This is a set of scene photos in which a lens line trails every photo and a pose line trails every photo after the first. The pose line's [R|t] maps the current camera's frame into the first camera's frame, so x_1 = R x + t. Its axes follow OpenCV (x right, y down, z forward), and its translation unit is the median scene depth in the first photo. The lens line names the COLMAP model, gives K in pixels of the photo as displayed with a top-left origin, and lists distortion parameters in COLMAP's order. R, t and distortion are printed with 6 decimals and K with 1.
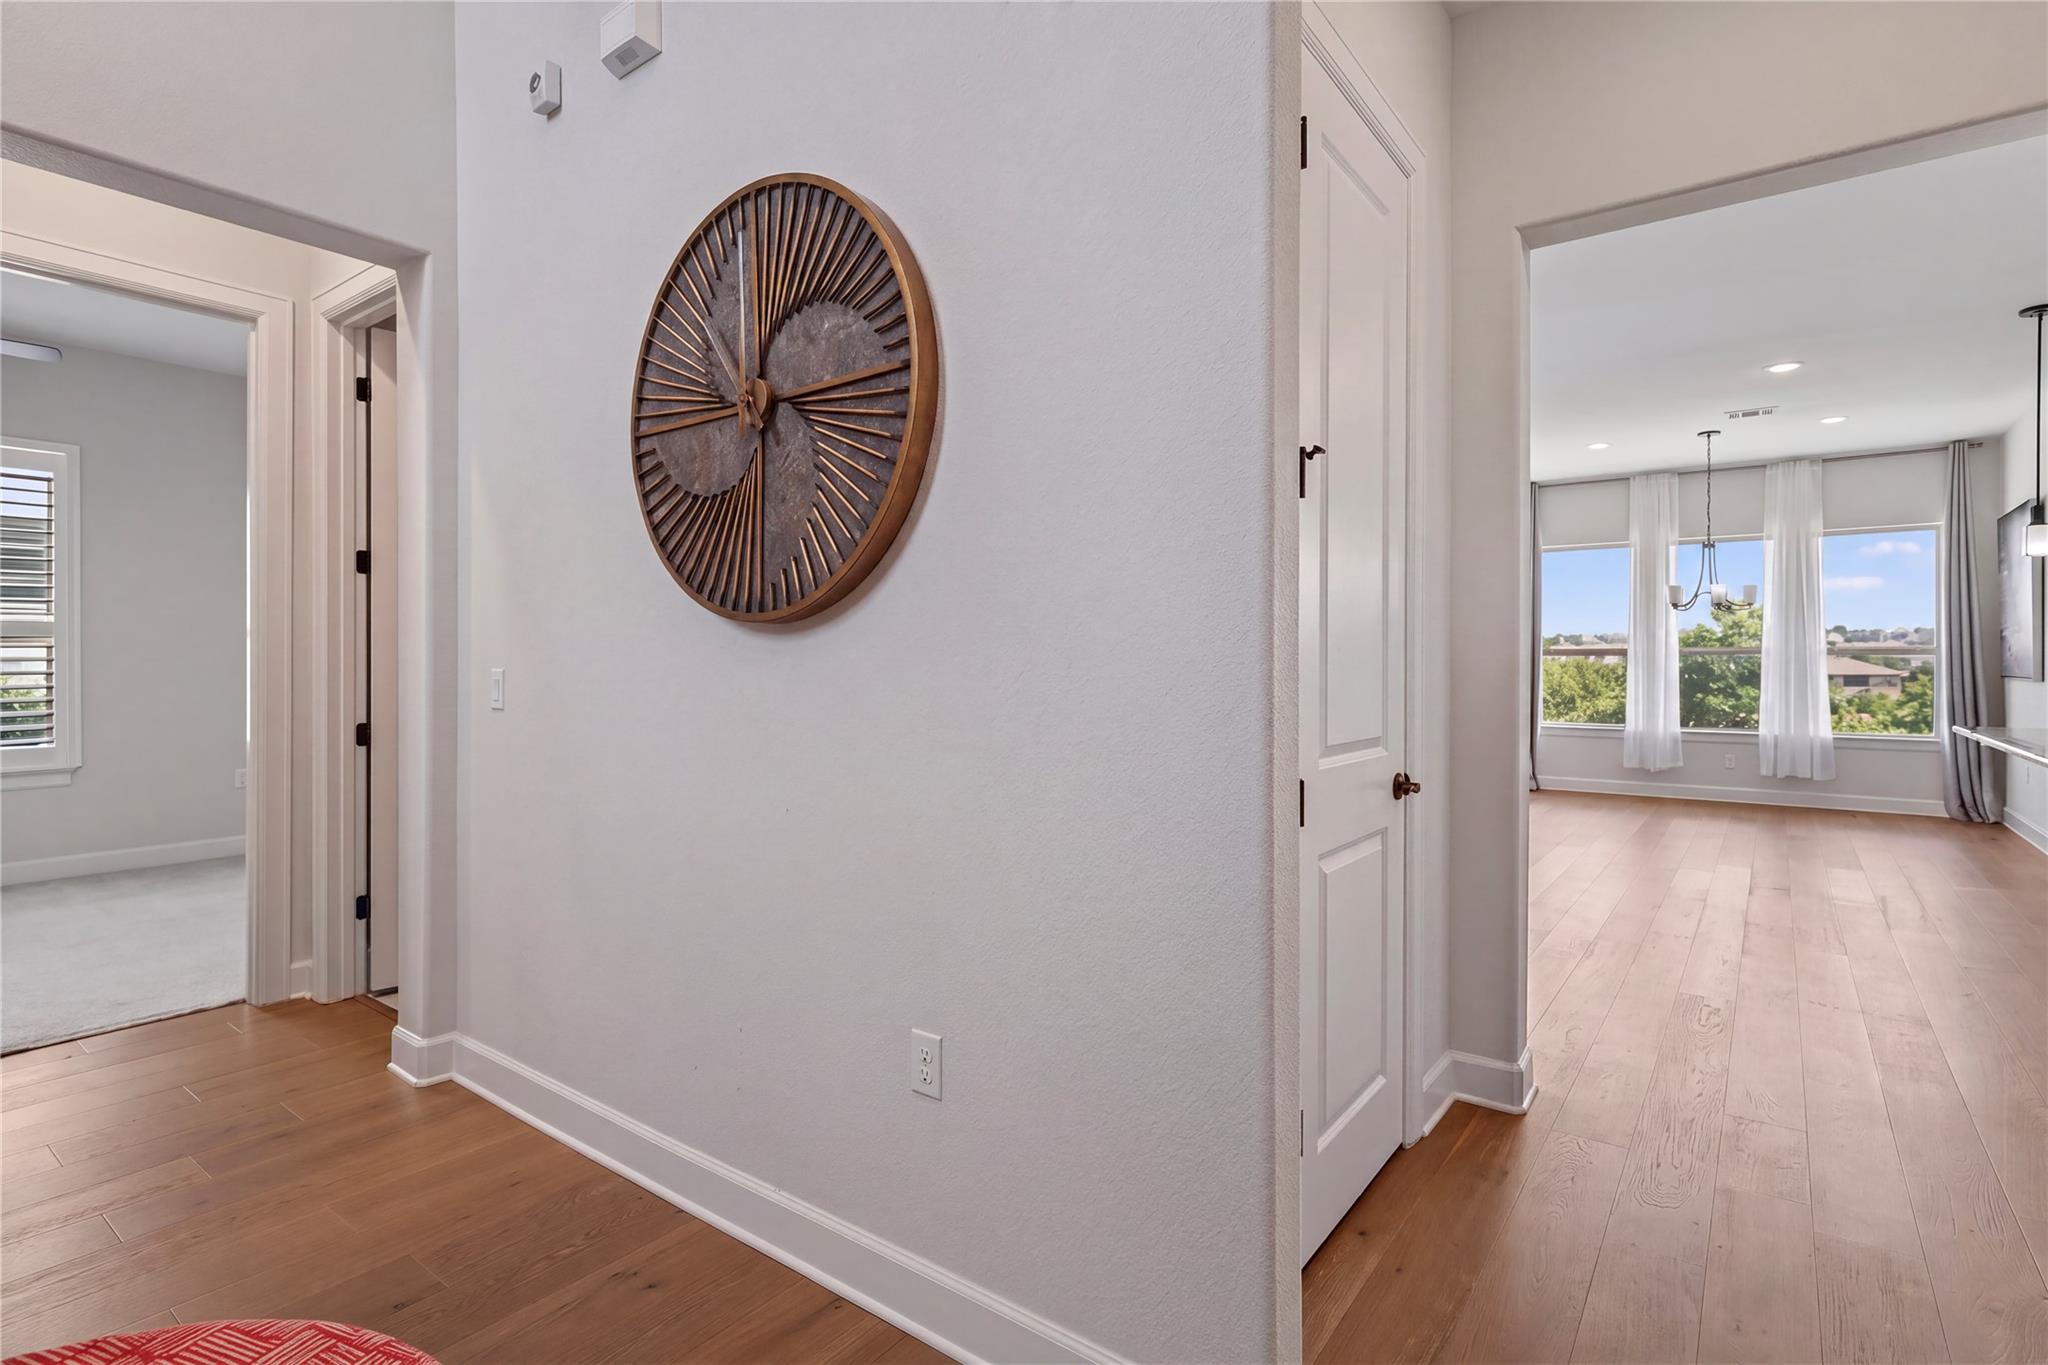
lens RADIAL K [[988.9, 0, 1013.5], [0, 988.9, 680.7], [0, 0, 1]] dist [0.002763, -0.001265]
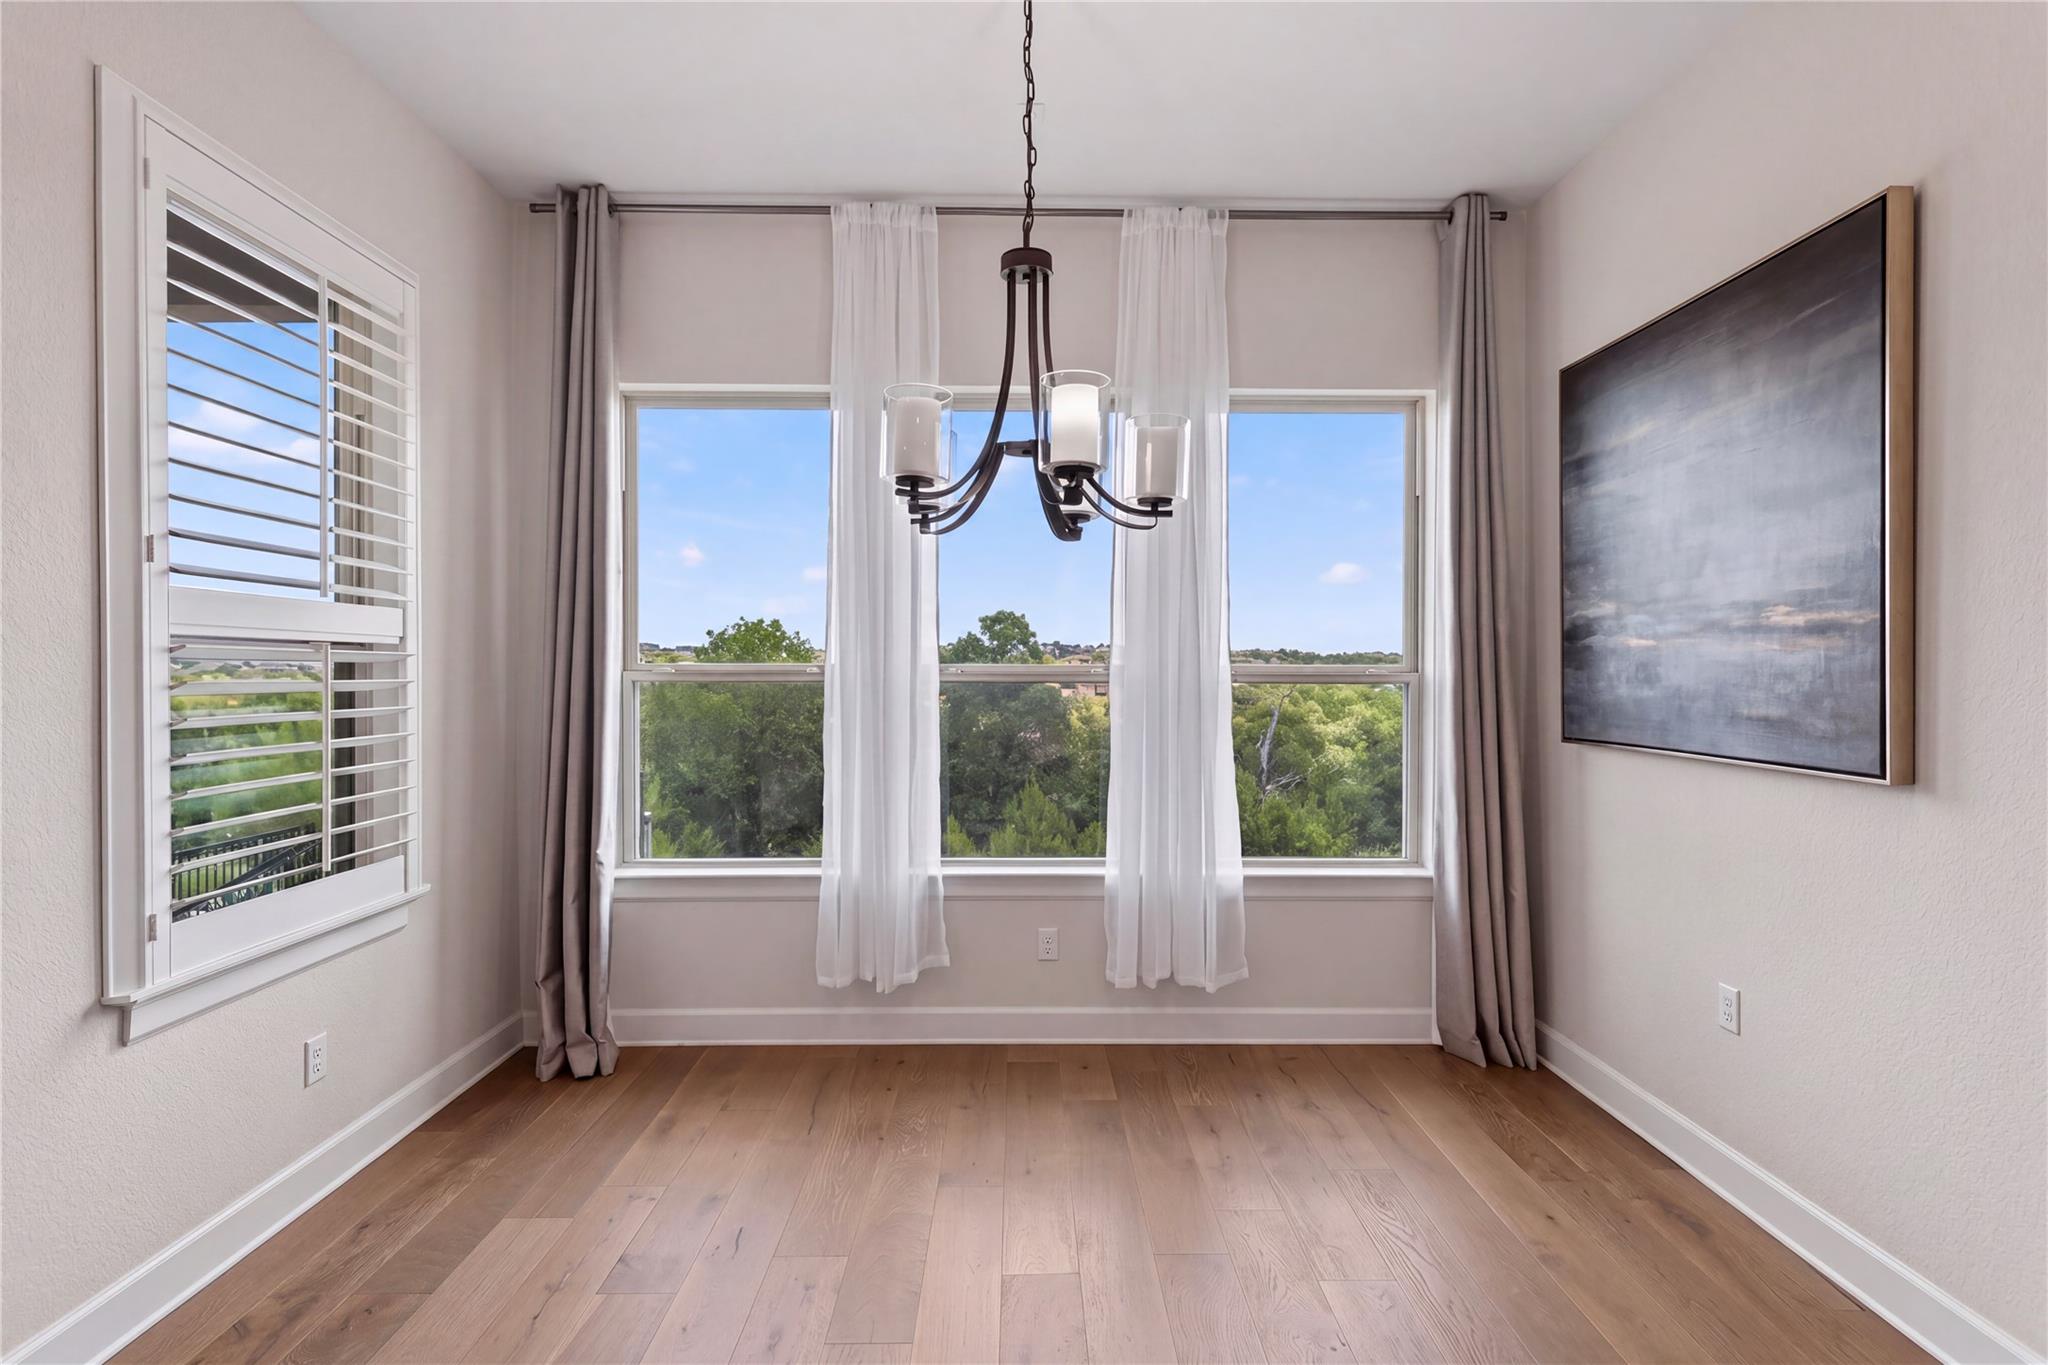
lens RADIAL K [[988.9, 0, 1023.5], [0, 988.9, 682.0], [0, 0, 1]] dist [0.002763, -0.001265]
pose [[0.784101, 0.002723, 0.620627, 0.494262], [0.002225, 0.999972, -0.007199, -0.023576], [-0.620629, 0.007026, 0.784073, 0.730432]]
